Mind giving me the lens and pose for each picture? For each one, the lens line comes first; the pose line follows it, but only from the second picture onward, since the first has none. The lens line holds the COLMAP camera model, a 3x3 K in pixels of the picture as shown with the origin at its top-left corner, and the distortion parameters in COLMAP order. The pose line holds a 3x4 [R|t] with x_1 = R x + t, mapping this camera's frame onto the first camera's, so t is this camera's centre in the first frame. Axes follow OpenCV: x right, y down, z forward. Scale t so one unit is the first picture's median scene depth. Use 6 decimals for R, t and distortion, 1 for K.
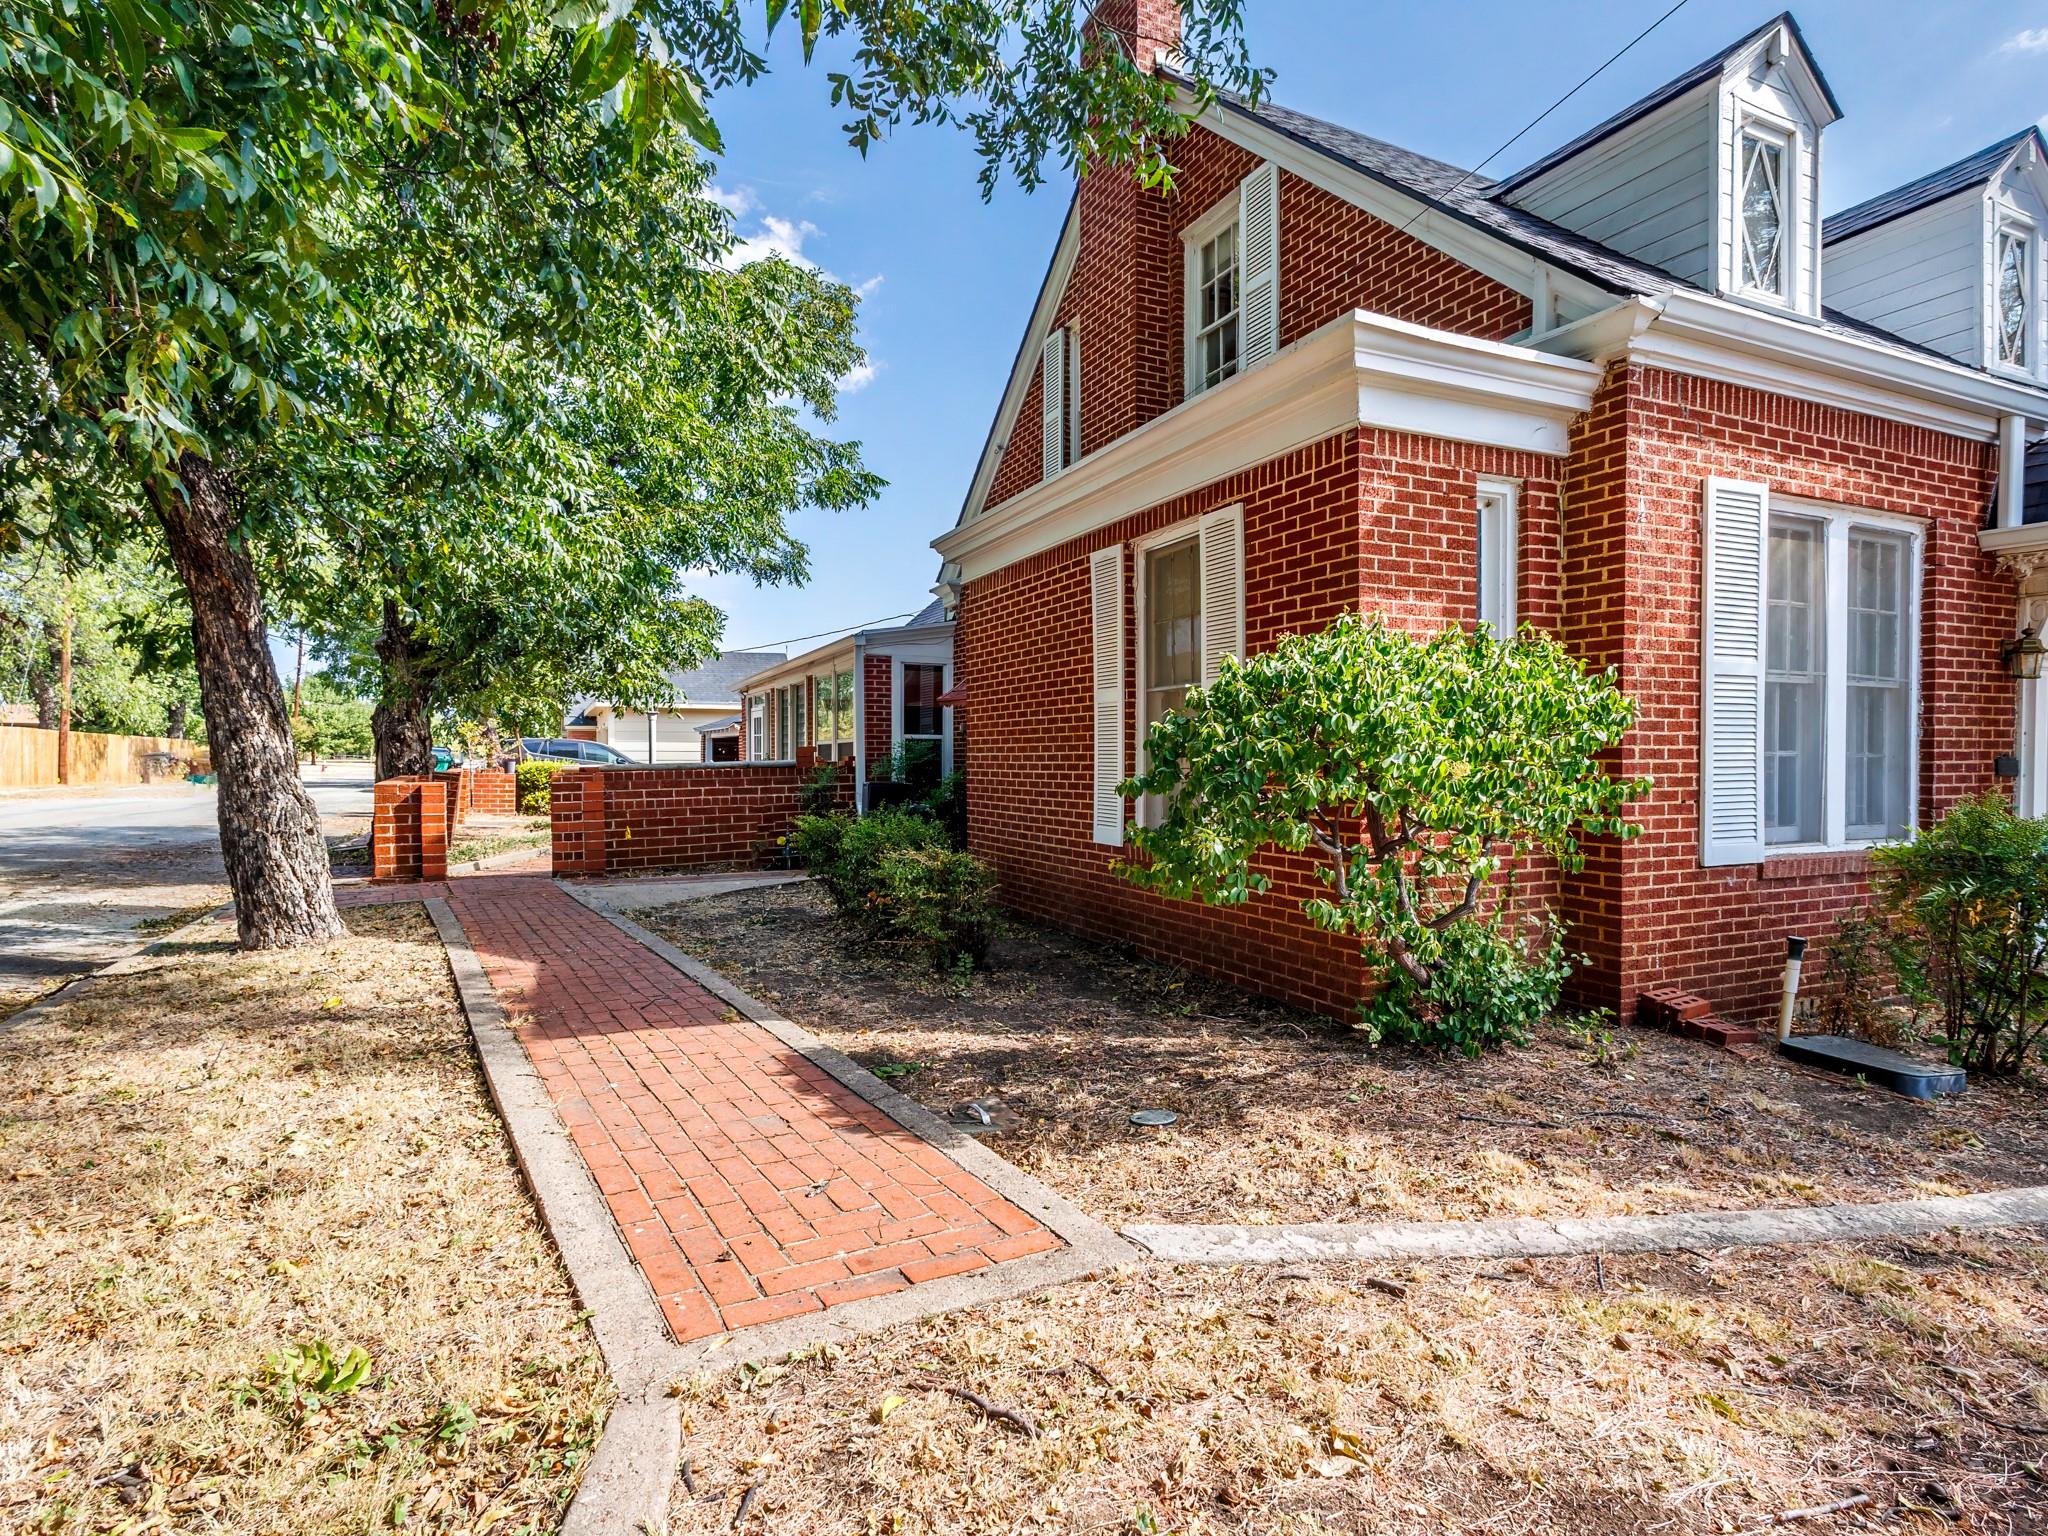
lens RADIAL K [[1046.1, 0, 1024.0], [0, 1046.1, 768.0], [0, 0, 1]] dist [0.016177, -0.000473]
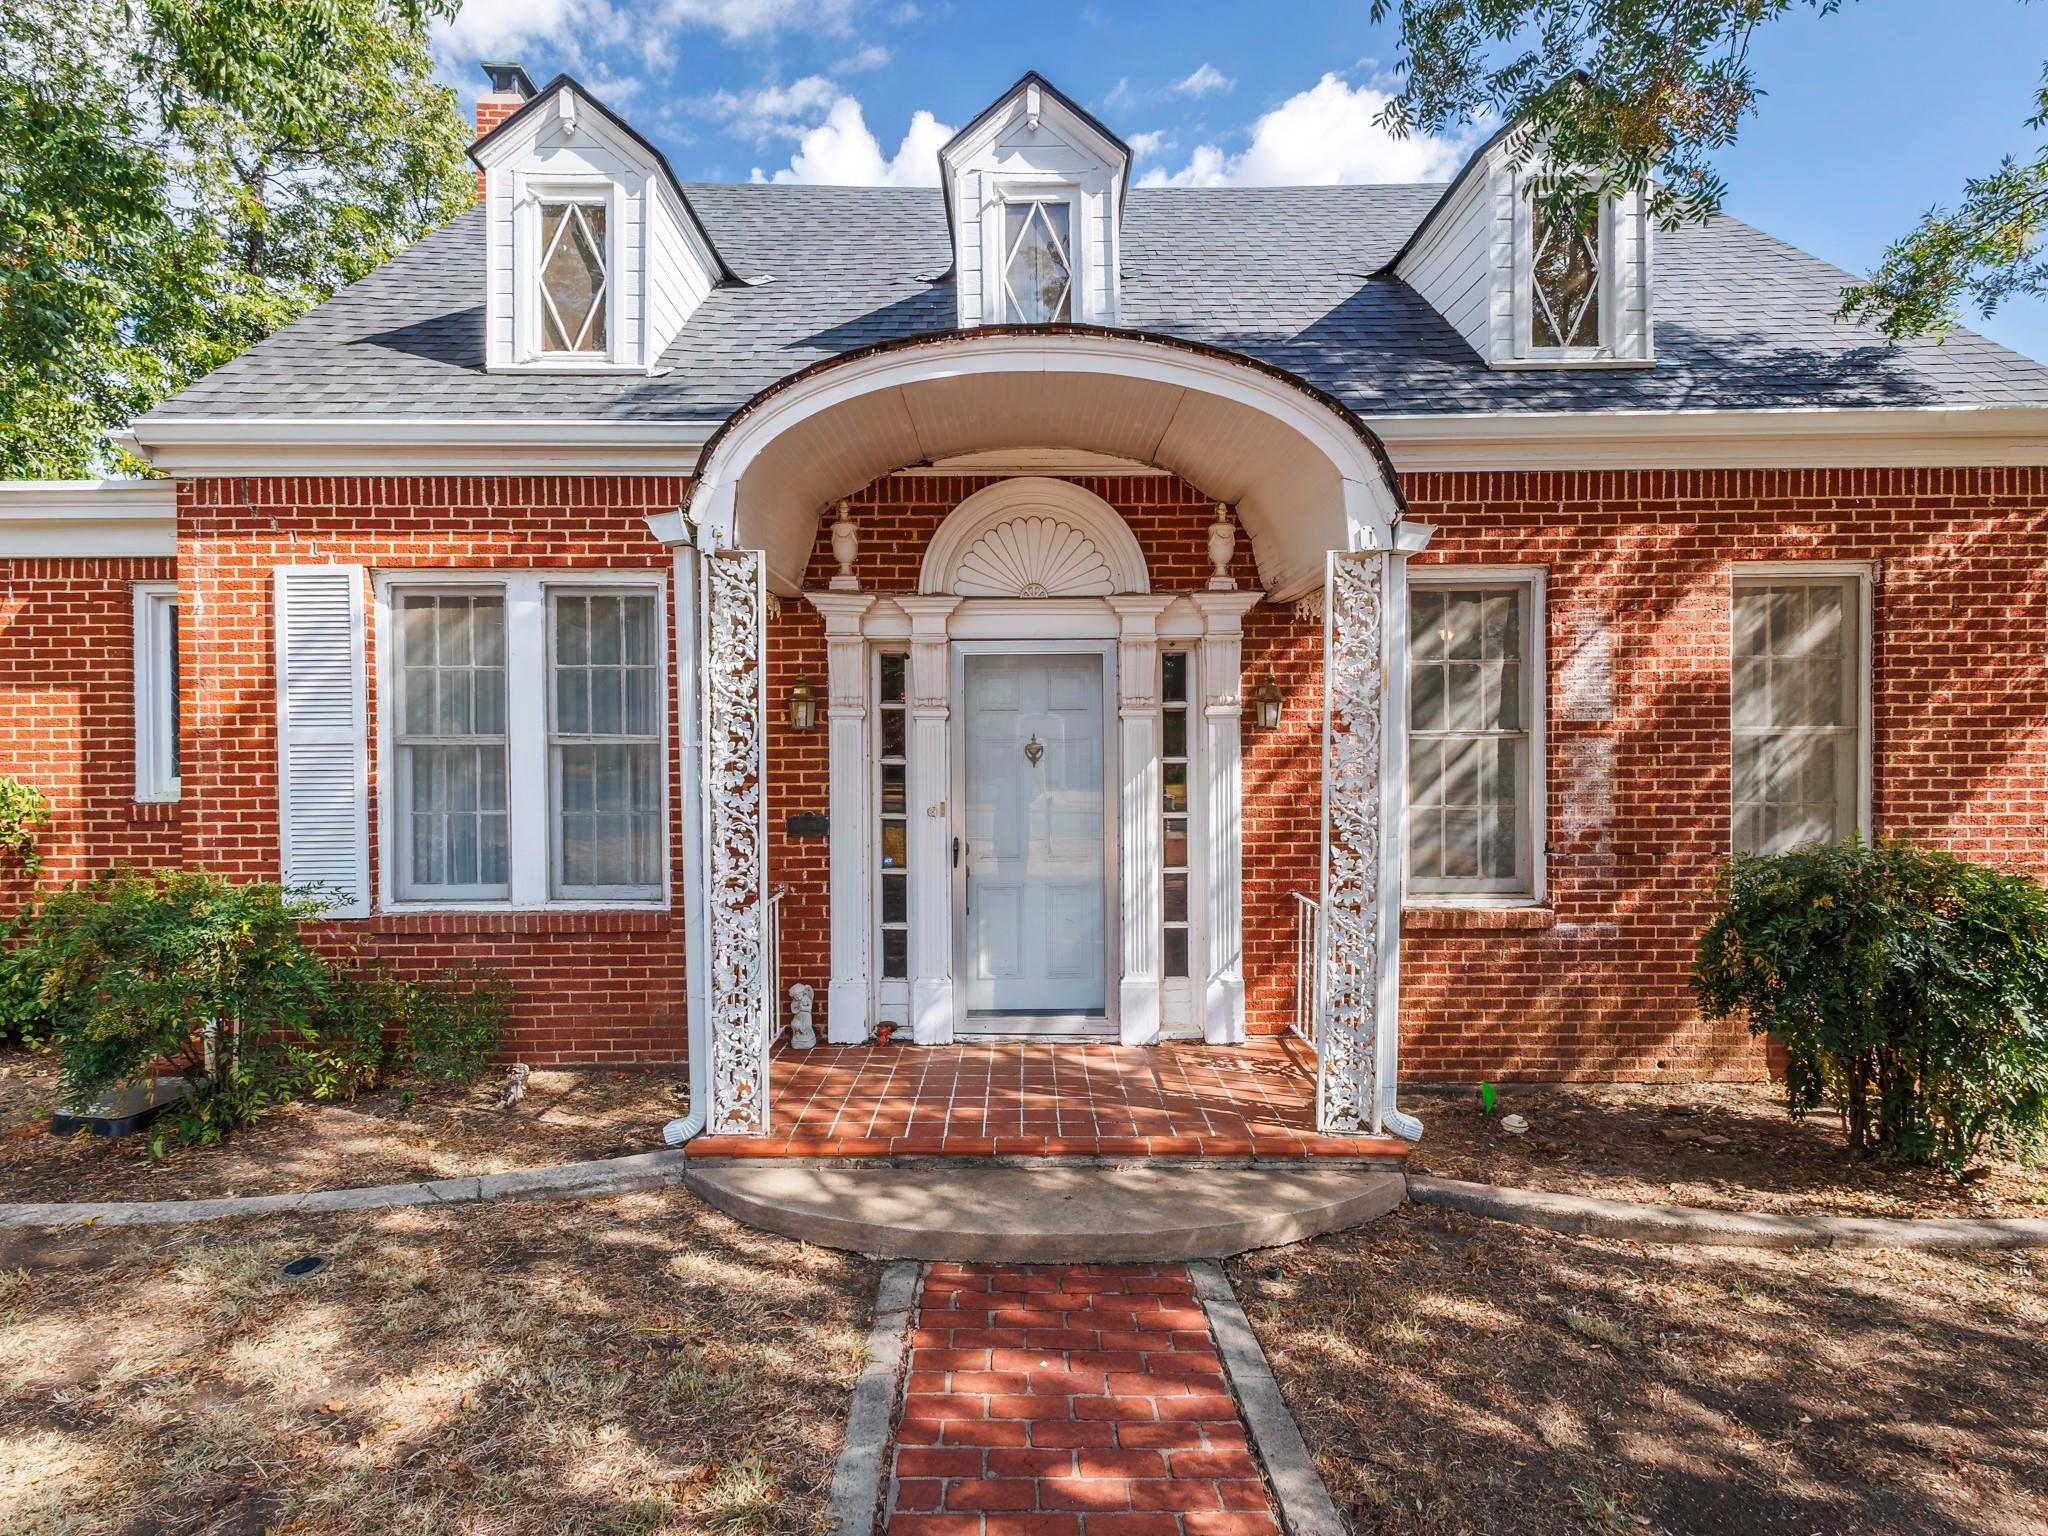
lens RADIAL K [[1046.1, 0, 1024.0], [0, 1046.1, 768.0], [0, 0, 1]] dist [0.016177, -0.000473]
pose [[0.909545, -0.007075, -0.415546, 1.762469], [0.005758, 0.999974, -0.004421, -0.053920], [0.415566, 0.001629, 0.909562, 0.311633]]
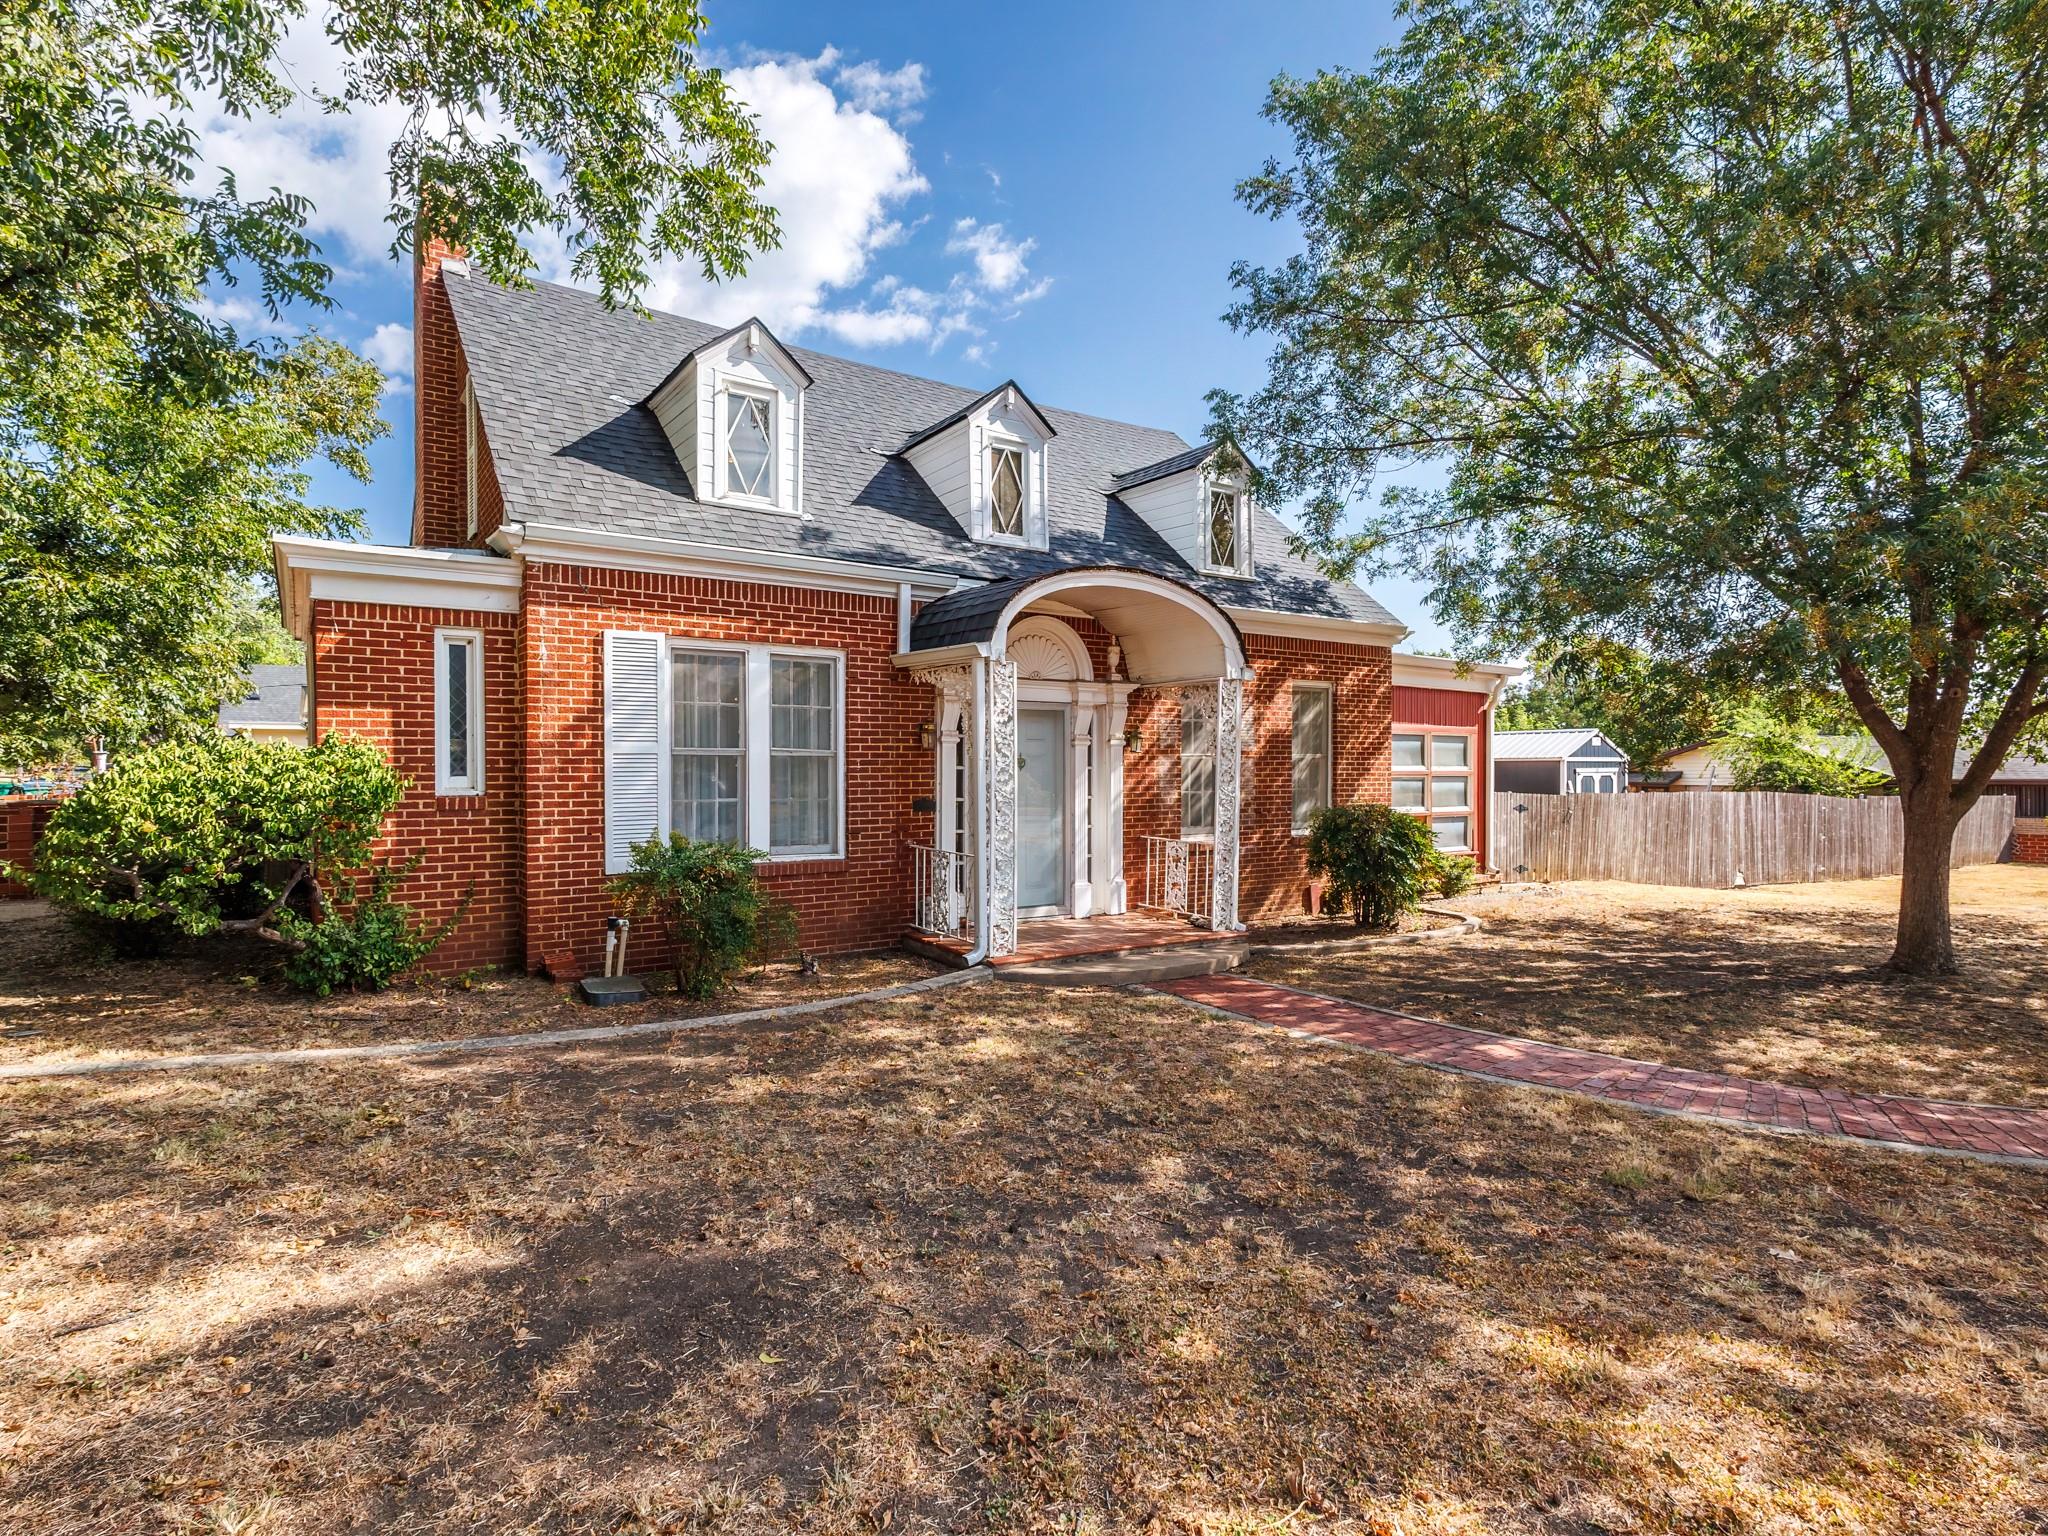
lens RADIAL K [[1046.1, 0, 1024.0], [0, 1046.1, 768.0], [0, 0, 1]] dist [0.016177, -0.000473]
pose [[0.986374, -0.004795, 0.164448, 0.981225], [0.006505, 0.999930, -0.009864, -0.046328], [-0.164389, 0.010799, 0.986336, -0.646086]]
